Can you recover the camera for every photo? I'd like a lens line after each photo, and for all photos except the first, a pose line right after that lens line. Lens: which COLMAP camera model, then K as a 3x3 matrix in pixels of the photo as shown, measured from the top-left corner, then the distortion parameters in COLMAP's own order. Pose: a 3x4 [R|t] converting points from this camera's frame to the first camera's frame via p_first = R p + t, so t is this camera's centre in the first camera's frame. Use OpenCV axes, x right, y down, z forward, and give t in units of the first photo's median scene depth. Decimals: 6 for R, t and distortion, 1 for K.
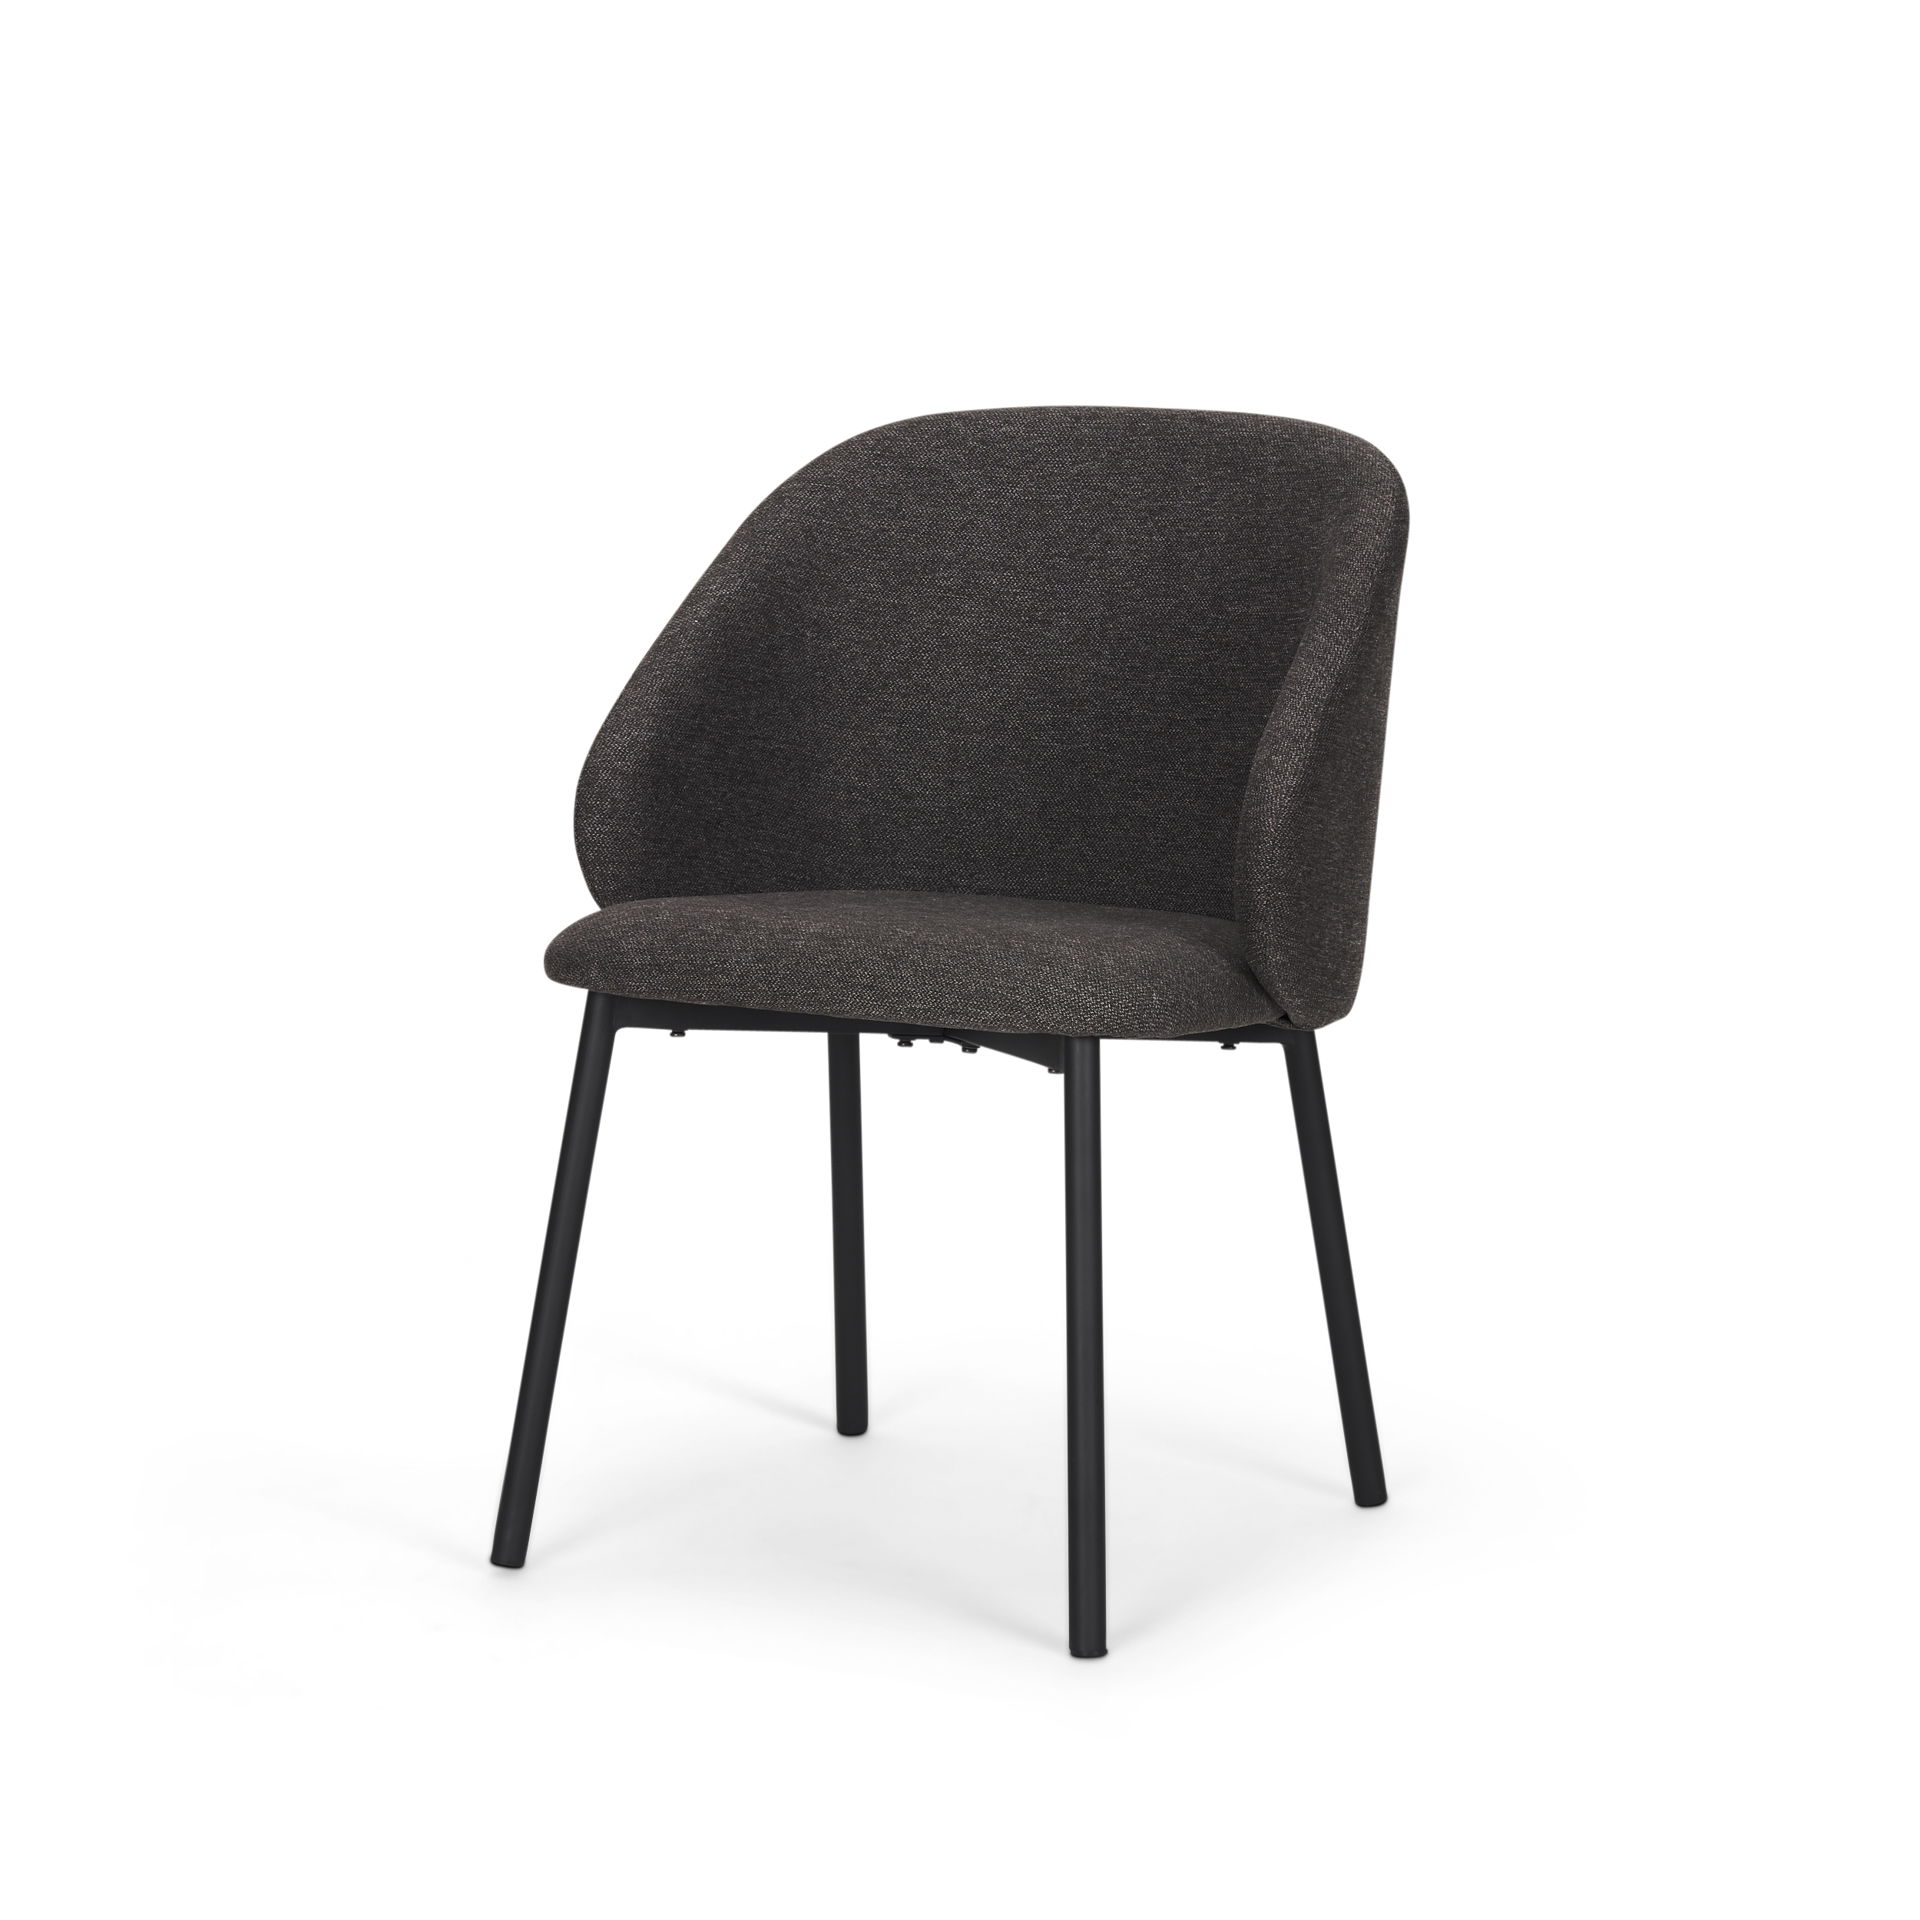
lens RADIAL K [[5555.8, 0, 959.9], [0, 5555.8, 957.8], [0, 0, 1]] dist [0.002106, 0.000000]
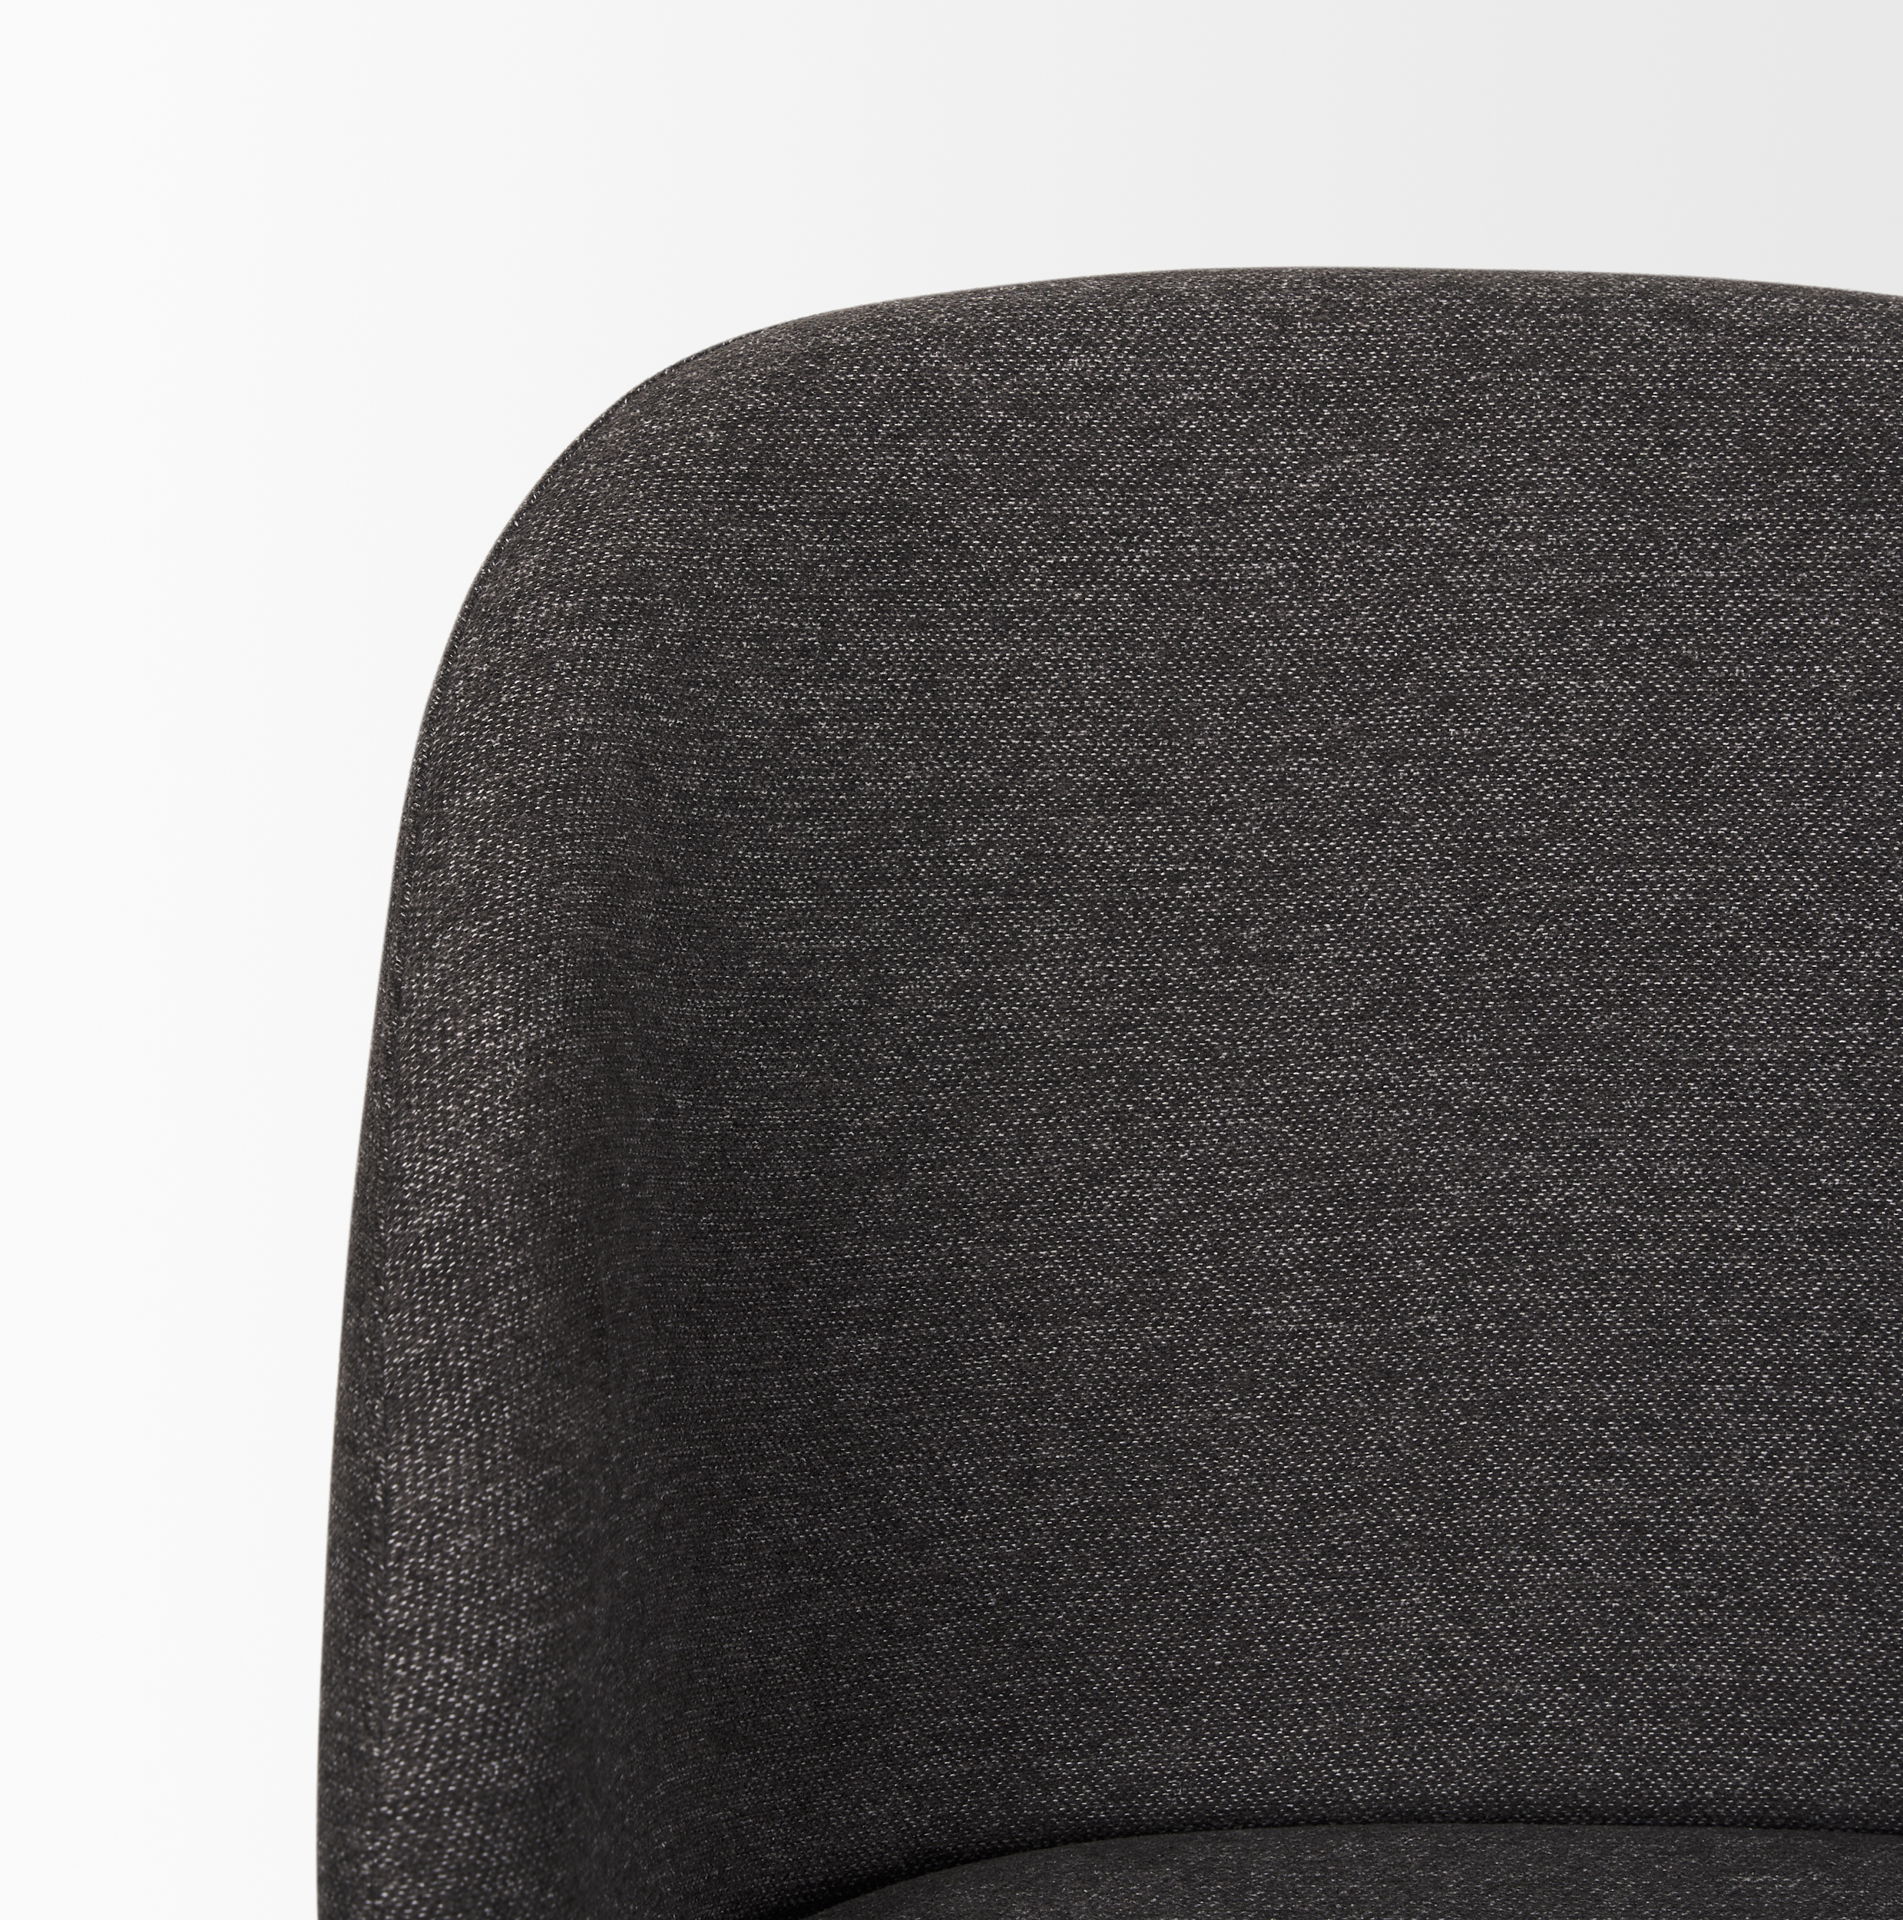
lens RADIAL K [[6233.8, 0, 950.6], [0, 6233.8, 942.6], [0, 0, 1]] dist [0.010788, 0.000000]
pose [[0.839010, -0.120639, 0.530573, -0.194121], [0.055430, 0.988989, 0.137218, -0.112382], [-0.541285, -0.085718, 0.836459, 0.703163]]
